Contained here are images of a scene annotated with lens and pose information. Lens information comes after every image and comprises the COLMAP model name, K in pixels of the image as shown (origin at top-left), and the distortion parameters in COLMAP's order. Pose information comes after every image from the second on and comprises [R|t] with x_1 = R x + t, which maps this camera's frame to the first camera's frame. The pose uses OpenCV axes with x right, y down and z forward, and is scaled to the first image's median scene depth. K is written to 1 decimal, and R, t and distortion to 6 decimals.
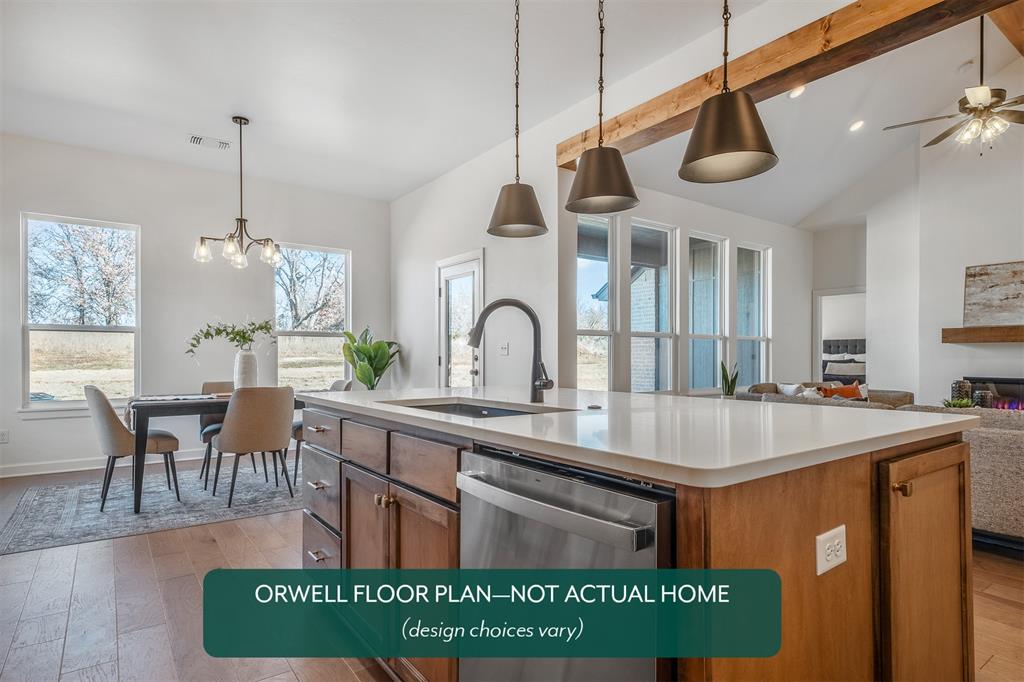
lens RADIAL K [[542.0, 0, 514.7], [0, 542.0, 362.4], [0, 0, 1]] dist [0.013370, -0.002233]
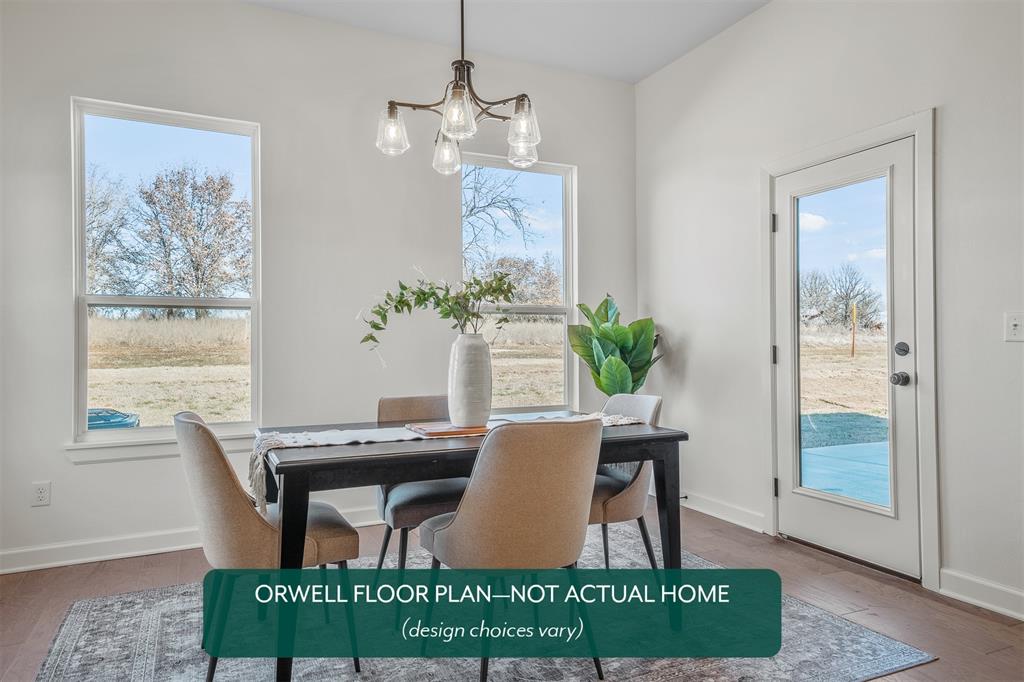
lens RADIAL K [[664.2, 0, 520.7], [0, 664.2, 343.8], [0, 0, 1]] dist [0.070911, 0.001871]
pose [[0.981590, -0.007227, -0.190861, -0.325880], [0.004154, 0.999855, -0.016498, -0.004431], [0.190953, 0.015401, 0.981478, 0.410385]]
